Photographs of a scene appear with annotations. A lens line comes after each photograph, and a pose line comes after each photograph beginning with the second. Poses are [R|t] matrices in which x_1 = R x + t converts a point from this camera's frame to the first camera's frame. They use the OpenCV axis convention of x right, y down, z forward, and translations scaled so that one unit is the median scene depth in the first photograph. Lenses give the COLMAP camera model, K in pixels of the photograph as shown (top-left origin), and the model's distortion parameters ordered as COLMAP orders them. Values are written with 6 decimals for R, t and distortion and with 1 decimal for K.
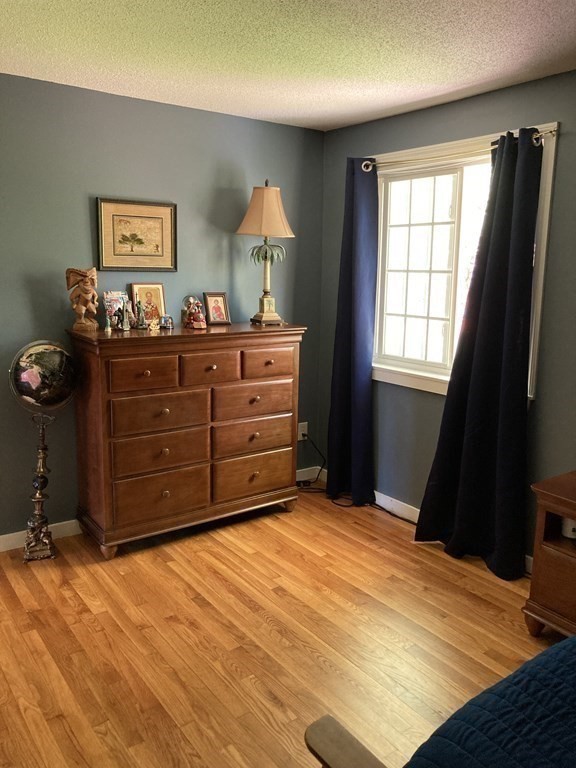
lens RADIAL K [[628.4, 0, 294.5], [0, 628.4, 380.9], [0, 0, 1]] dist [0.047726, -0.051849]
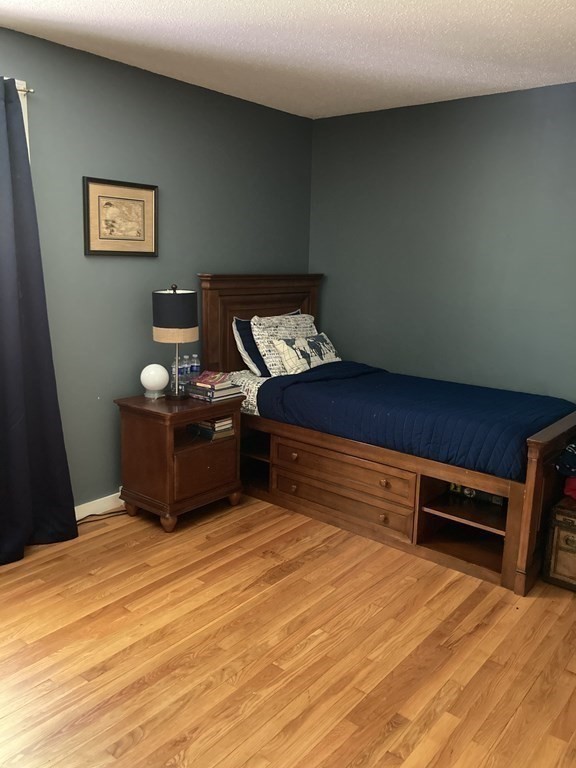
lens RADIAL K [[628.4, 0, 294.5], [0, 628.4, 380.9], [0, 0, 1]] dist [0.047726, -0.051849]
pose [[-0.253508, -0.217639, 0.942532, -0.616290], [0.144142, 0.954984, 0.259284, -0.131871], [-0.956534, 0.201589, -0.210725, 0.755391]]
